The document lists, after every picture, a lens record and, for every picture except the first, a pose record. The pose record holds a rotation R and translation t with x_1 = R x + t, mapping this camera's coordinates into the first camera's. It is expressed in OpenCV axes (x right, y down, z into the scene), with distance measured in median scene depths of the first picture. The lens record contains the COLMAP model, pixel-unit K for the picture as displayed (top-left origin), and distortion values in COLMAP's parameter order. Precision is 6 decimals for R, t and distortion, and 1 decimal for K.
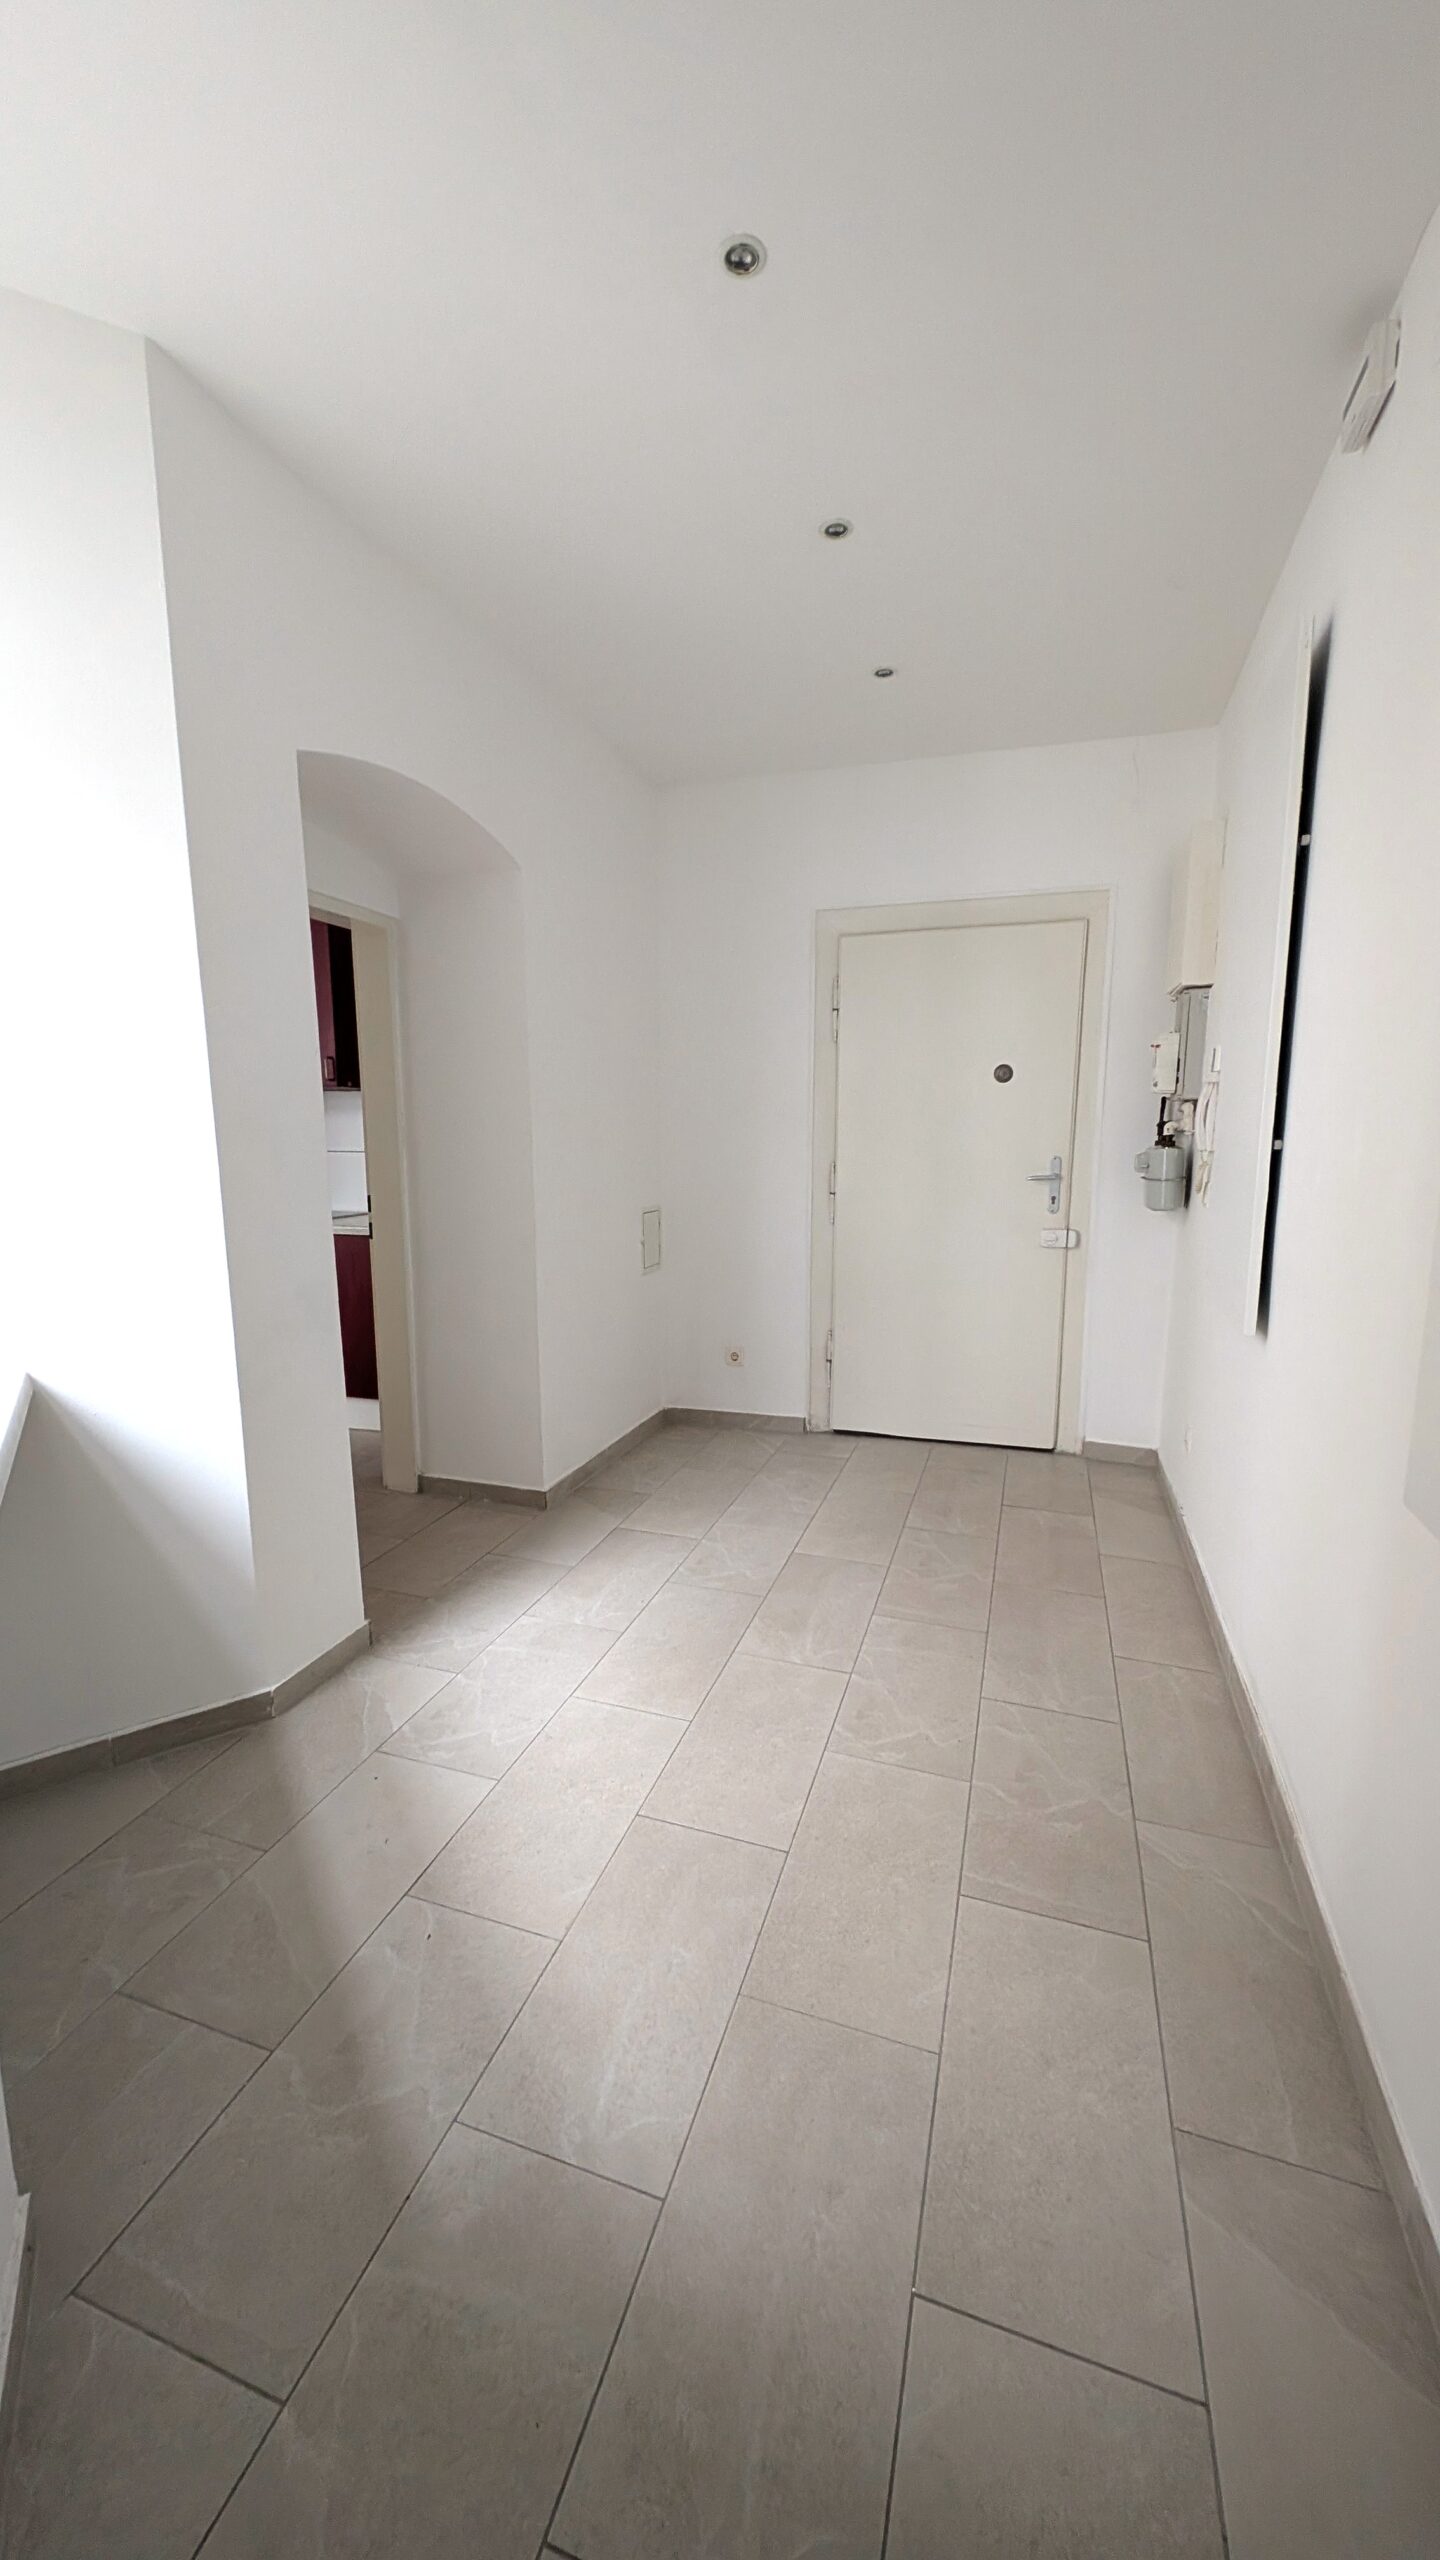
lens RADIAL K [[936.2, 0, 720.0], [0, 936.2, 1280.0], [0, 0, 1]] dist [-0.000640, -0.000048]
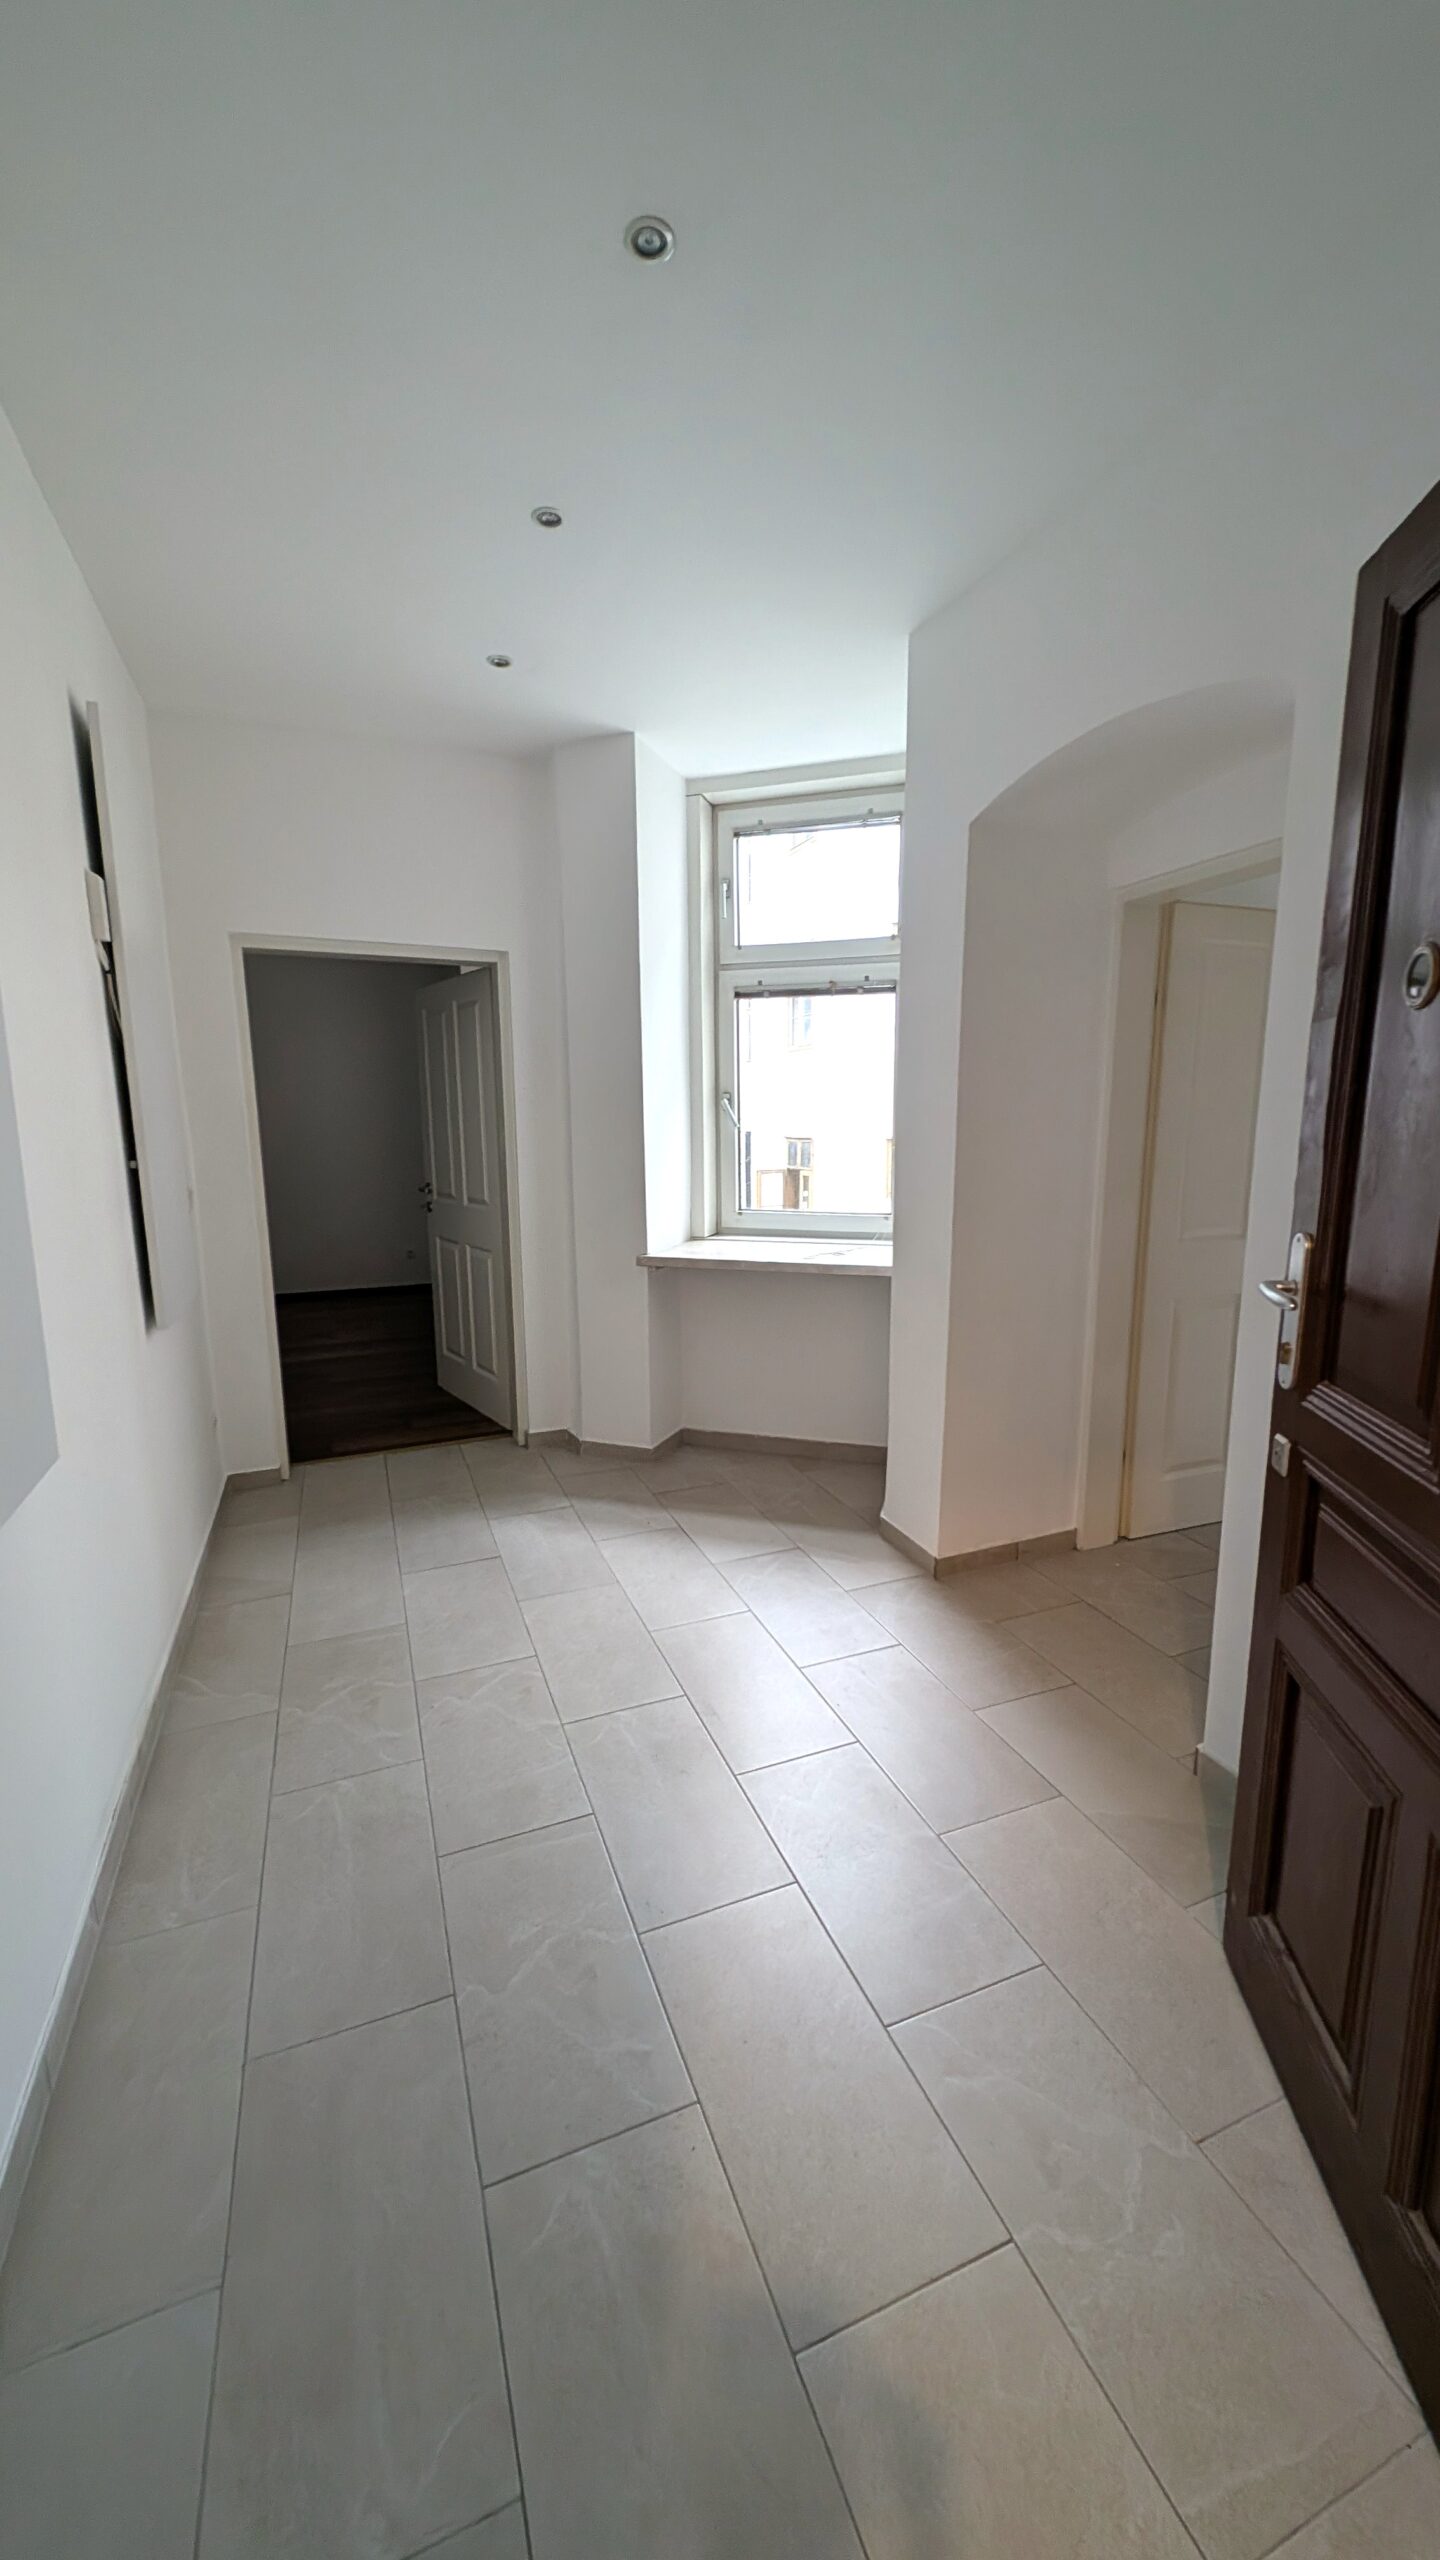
lens RADIAL K [[936.2, 0, 720.0], [0, 936.2, 1280.0], [0, 0, 1]] dist [-0.000640, -0.000048]
pose [[-0.760506, 0.115131, -0.639043, 0.647741], [-0.096603, 0.953142, 0.286685, -0.332413], [0.642105, 0.279759, -0.713748, 1.874651]]
